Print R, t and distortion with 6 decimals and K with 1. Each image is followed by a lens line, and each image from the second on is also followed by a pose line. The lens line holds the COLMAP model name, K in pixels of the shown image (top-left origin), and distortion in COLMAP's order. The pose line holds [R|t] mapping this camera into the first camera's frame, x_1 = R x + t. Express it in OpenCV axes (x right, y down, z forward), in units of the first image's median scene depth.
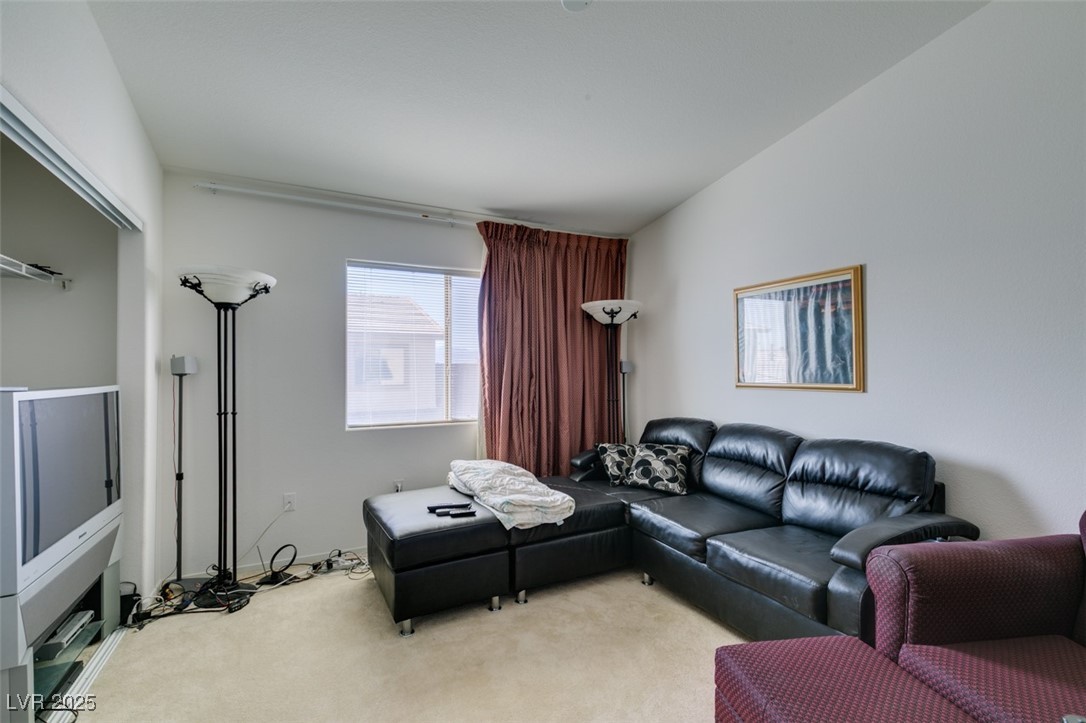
lens RADIAL K [[484.7, 0, 543.6], [0, 484.7, 366.9], [0, 0, 1]] dist [0.007048, -0.002324]
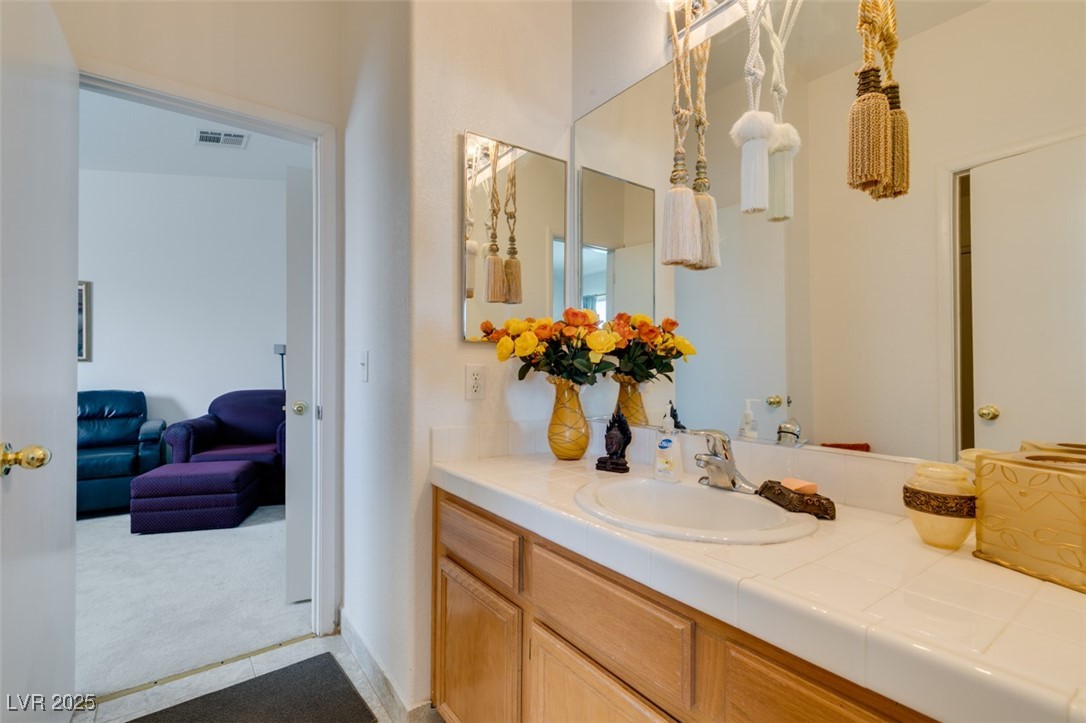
lens RADIAL K [[484.7, 0, 542.0], [0, 484.7, 364.1], [0, 0, 1]] dist [0.007048, -0.002324]
pose [[-0.166190, 0.010380, 0.986039, -1.283846], [-0.009754, 0.999878, -0.012169, 0.071942], [-0.986045, -0.011640, -0.166069, -0.219949]]
